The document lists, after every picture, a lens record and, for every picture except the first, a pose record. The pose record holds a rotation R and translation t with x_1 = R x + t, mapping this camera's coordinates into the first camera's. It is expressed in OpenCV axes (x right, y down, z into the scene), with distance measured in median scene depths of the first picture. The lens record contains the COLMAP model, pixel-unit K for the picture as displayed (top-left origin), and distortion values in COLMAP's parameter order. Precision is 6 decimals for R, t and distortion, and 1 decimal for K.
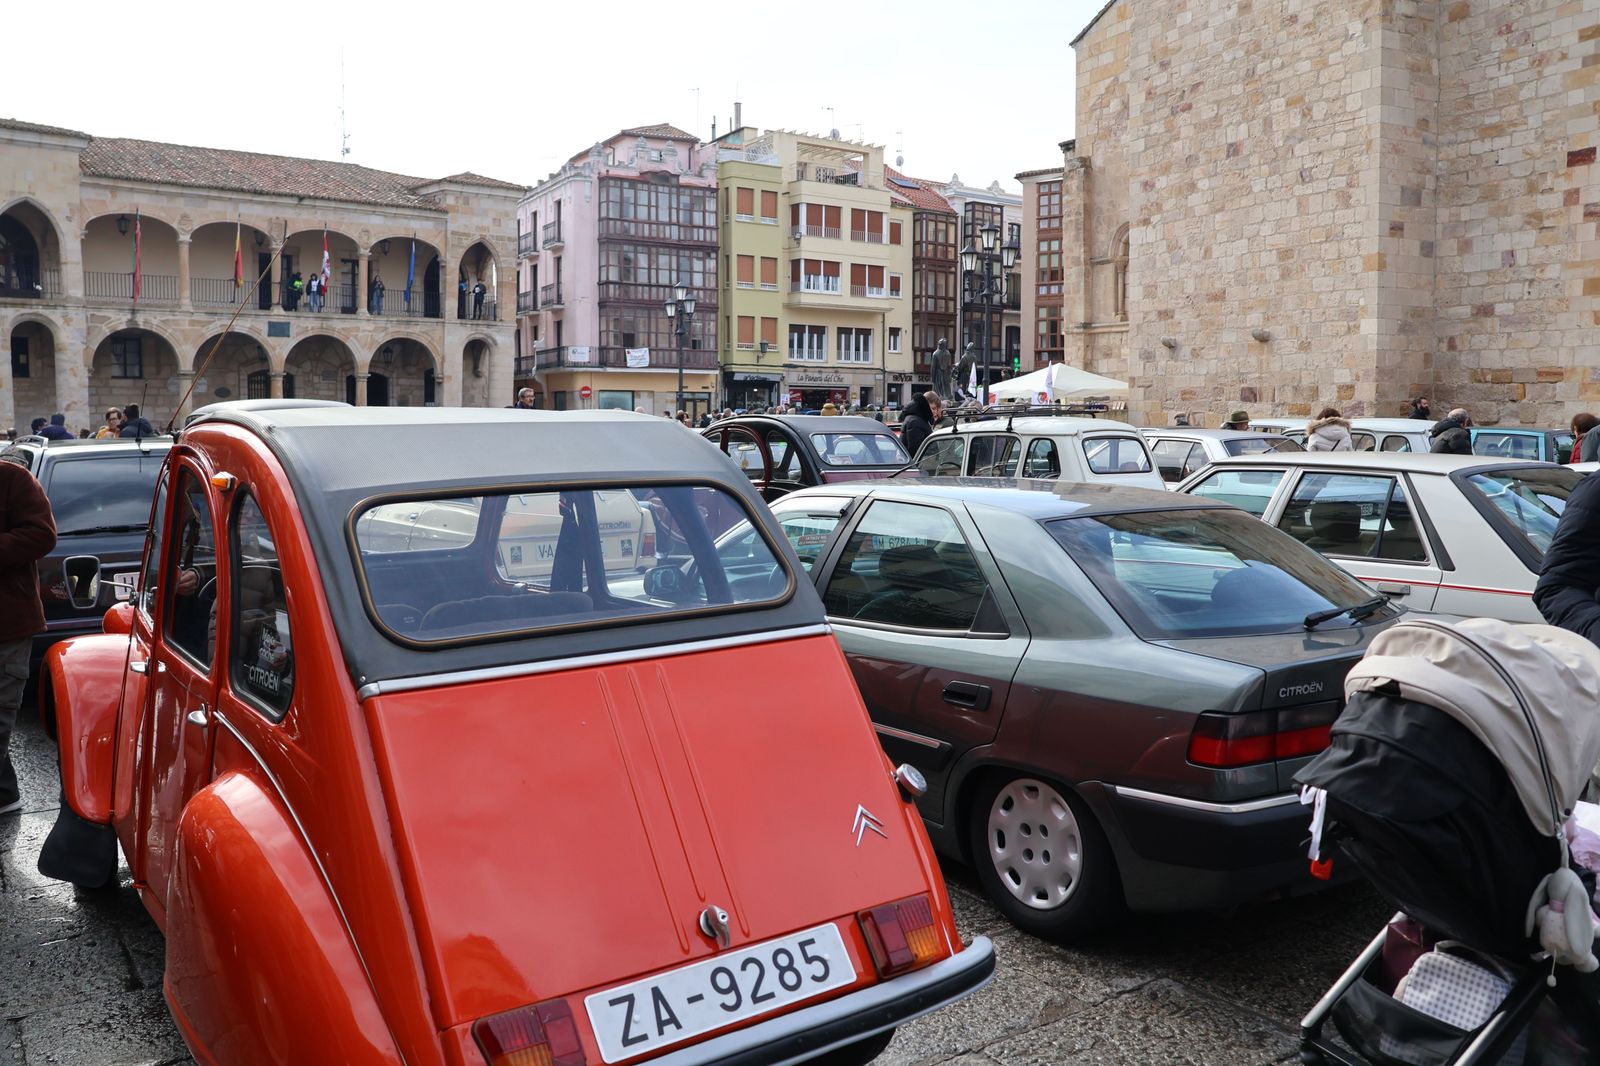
lens RADIAL K [[1344.3, 0, 800.0], [0, 1344.3, 533.0], [0, 0, 1]] dist [-0.154363, 0.129118]
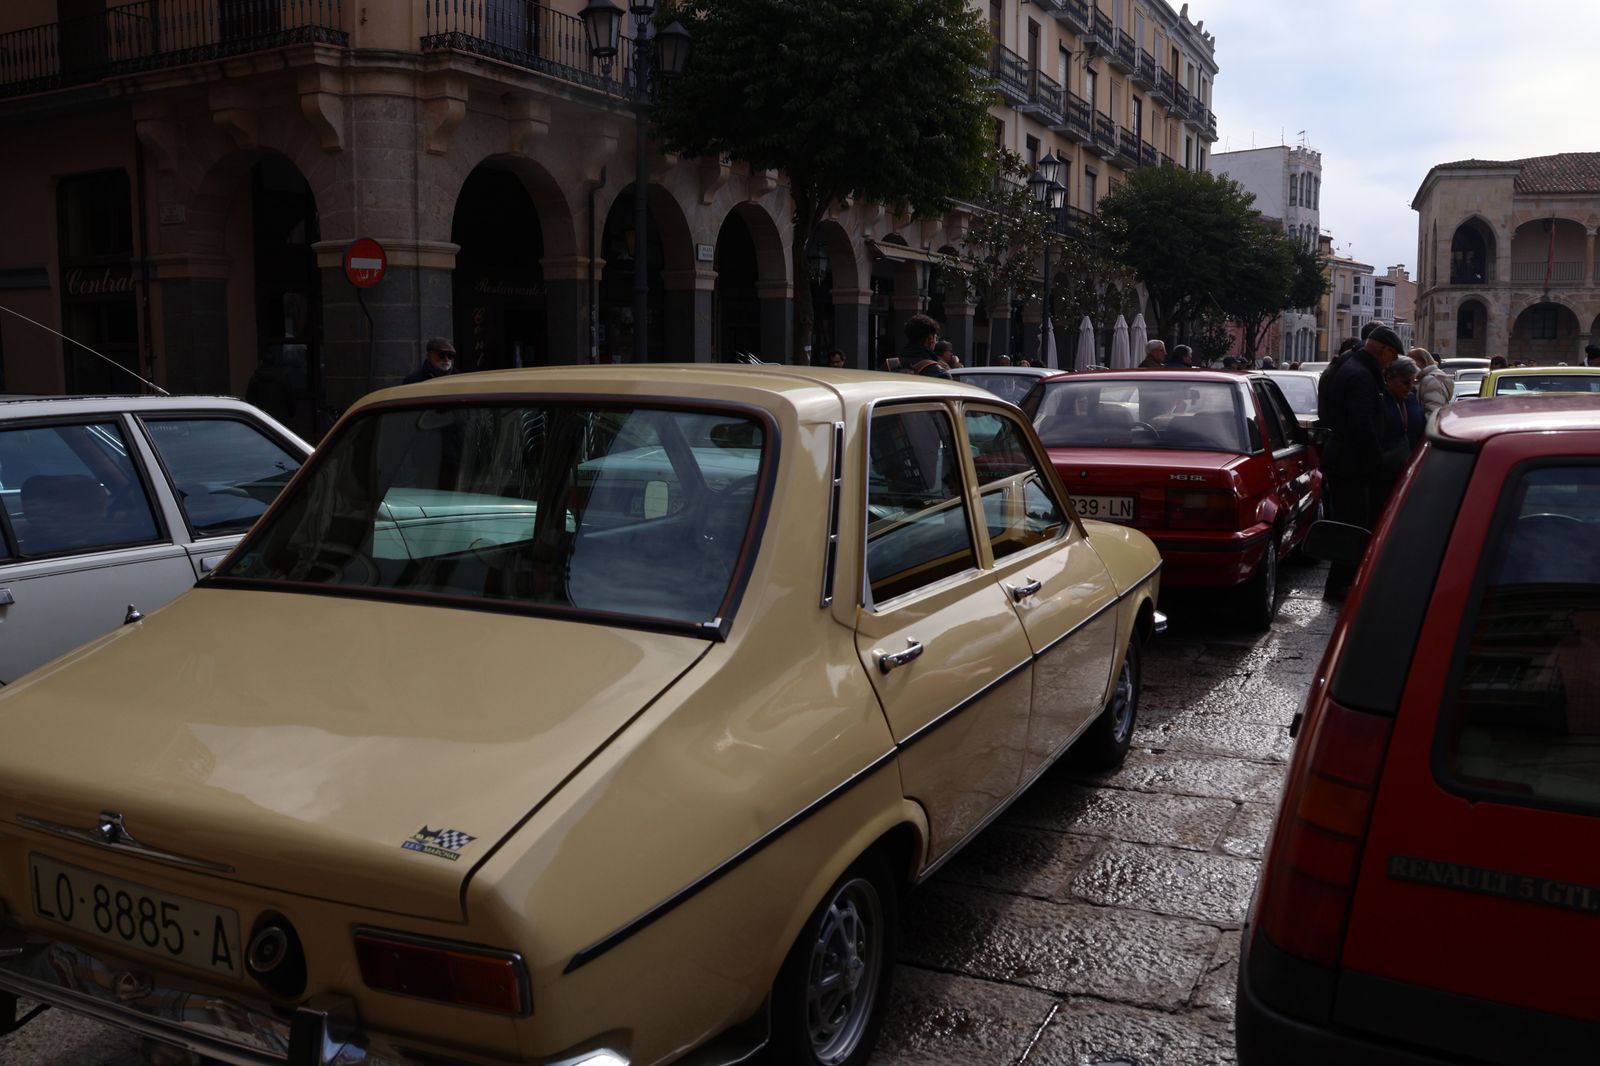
lens RADIAL K [[1344.3, 0, 800.0], [0, 1344.3, 533.0], [0, 0, 1]] dist [-0.154363, 0.129118]
pose [[0.480094, 0.105993, -0.870790, 0.230701], [-0.073469, 0.994044, 0.080490, 0.022939], [0.874135, 0.025333, 0.485022, -0.244237]]
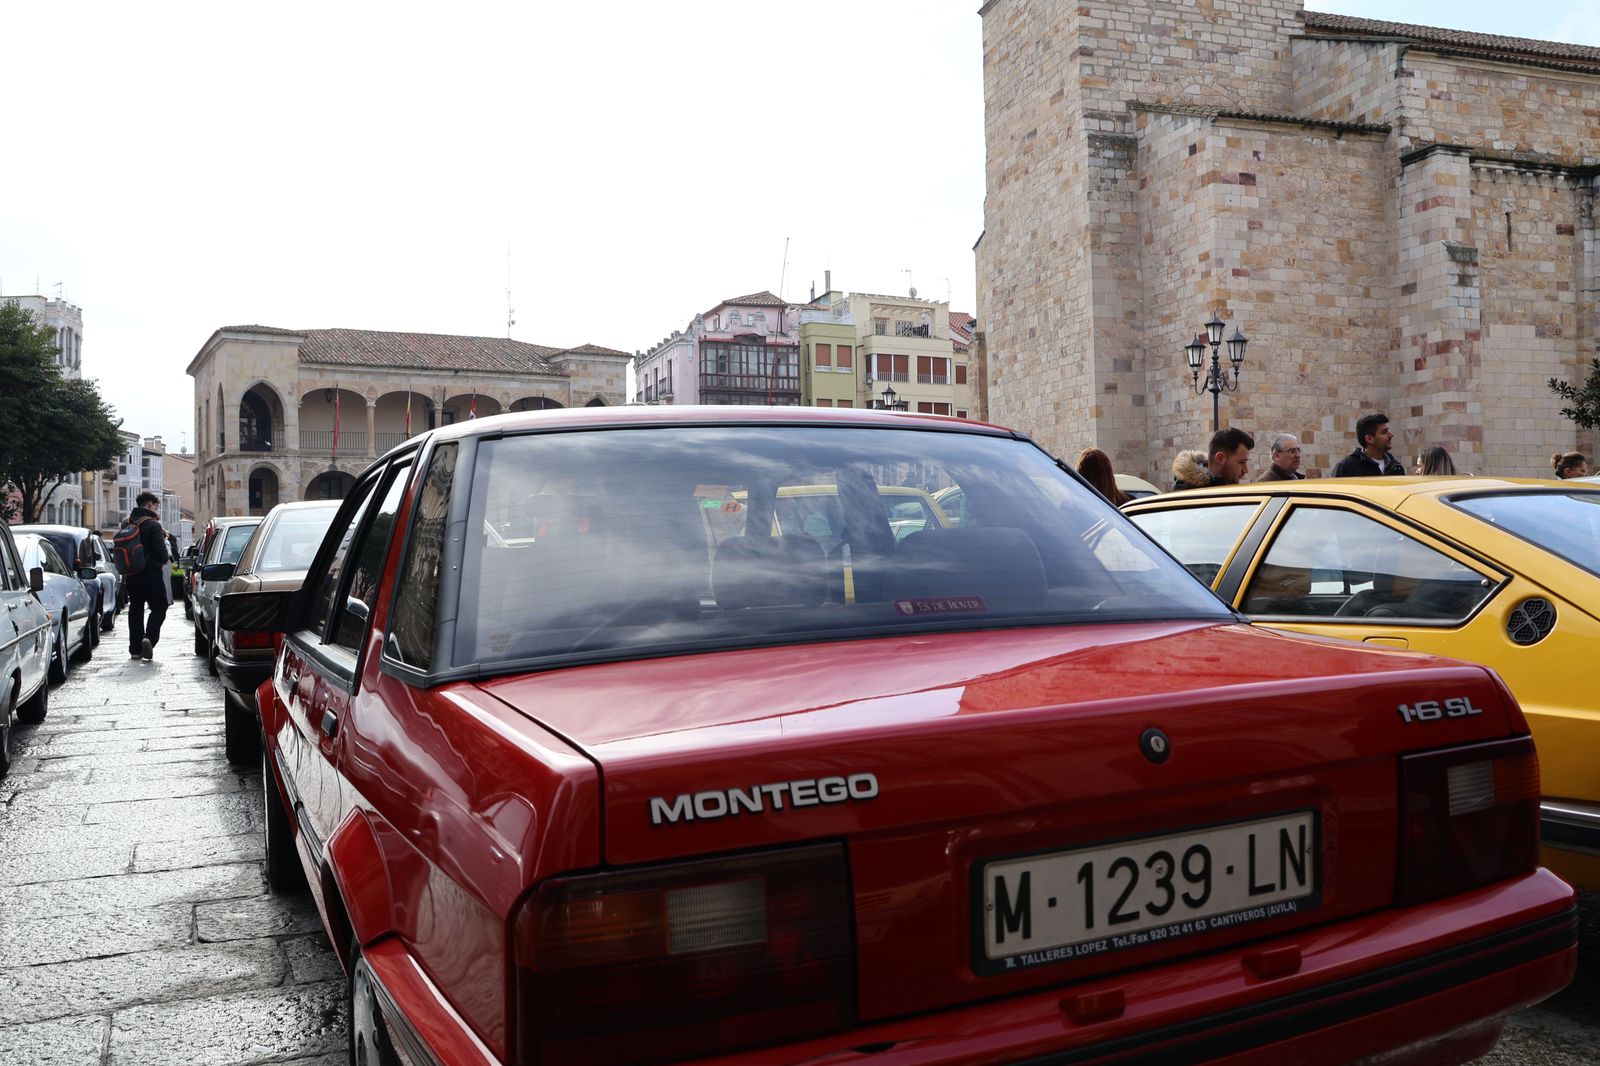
lens RADIAL K [[1344.3, 0, 800.0], [0, 1344.3, 533.0], [0, 0, 1]] dist [-0.154363, 0.129118]
pose [[0.985844, -0.016815, -0.166820, 0.144765], [0.001818, 0.995972, -0.089650, 0.023437], [0.167655, 0.088078, 0.981903, -0.198245]]
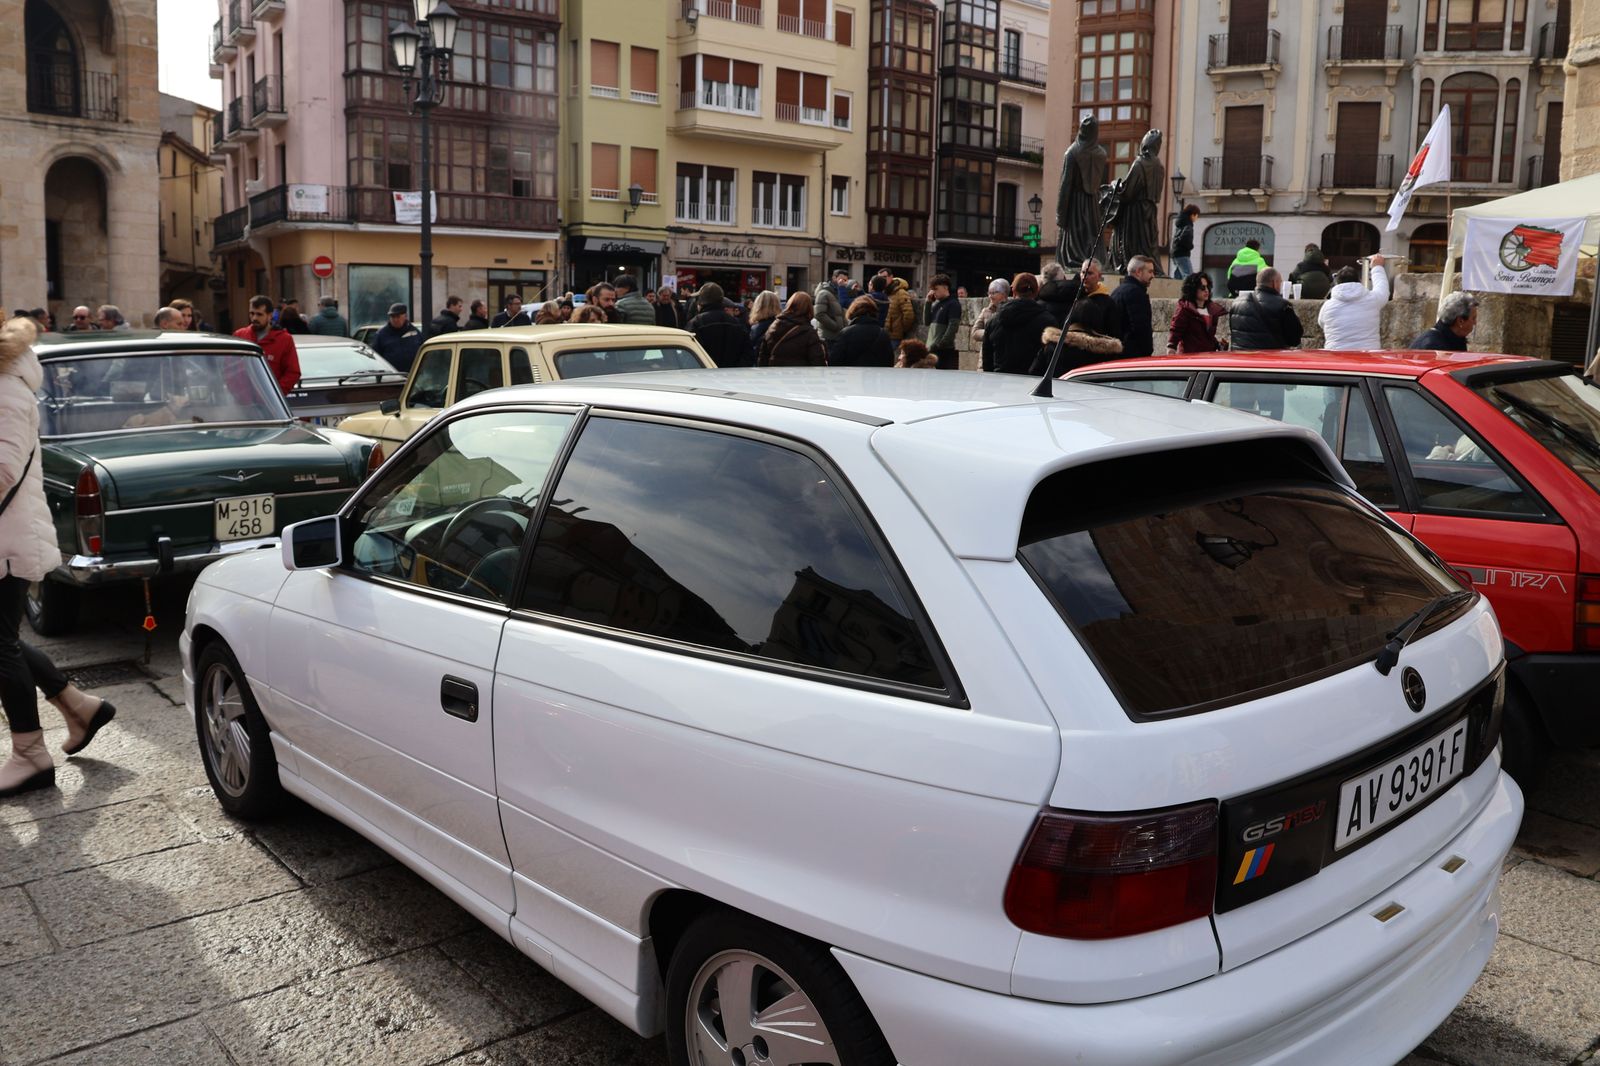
lens RADIAL K [[1337.0, 0, 800.0], [0, 1337.0, 533.0], [0, 0, 1]] dist [-0.157482, 0.131650]
pose [[0.995891, -0.000462, 0.090558, -0.007358], [-0.006432, 0.997101, 0.075814, -0.034567], [-0.090331, -0.076085, 0.993001, 0.410266]]
